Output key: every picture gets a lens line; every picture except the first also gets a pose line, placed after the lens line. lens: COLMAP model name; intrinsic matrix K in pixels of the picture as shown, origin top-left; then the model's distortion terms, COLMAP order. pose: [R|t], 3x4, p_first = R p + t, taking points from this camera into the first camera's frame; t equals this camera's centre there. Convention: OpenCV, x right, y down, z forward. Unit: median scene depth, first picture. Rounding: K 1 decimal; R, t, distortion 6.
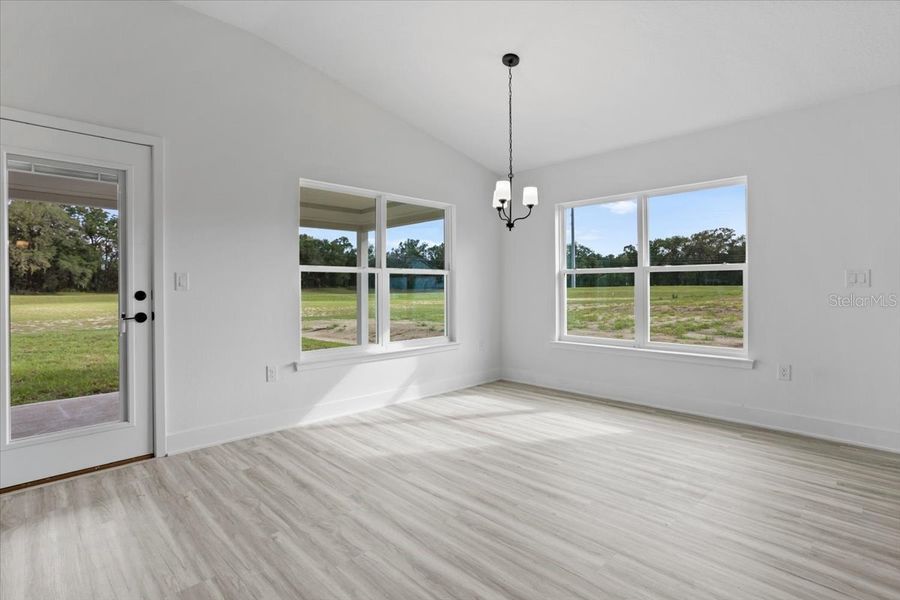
lens RADIAL K [[449.8, 0, 451.4], [0, 449.8, 290.3], [0, 0, 1]] dist [-0.002064, 0.000514]
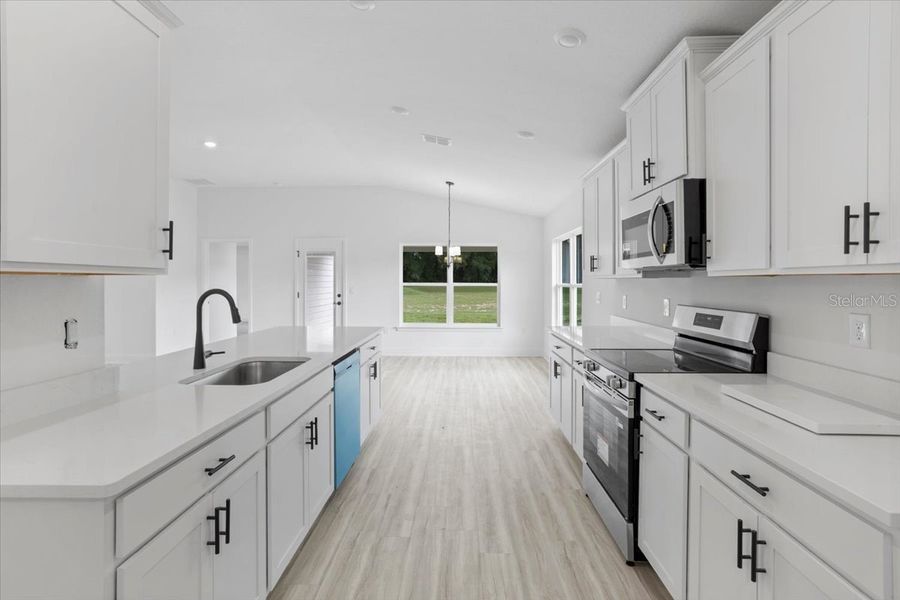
lens RADIAL K [[452.1, 0, 448.2], [0, 452.1, 285.4], [0, 0, 1]] dist [-0.036694, 0.001083]
pose [[0.705598, 0.013494, -0.708484, 1.300831], [-0.010241, 0.999908, 0.008845, -0.061291], [0.708539, 0.001015, 0.705671, -0.358826]]
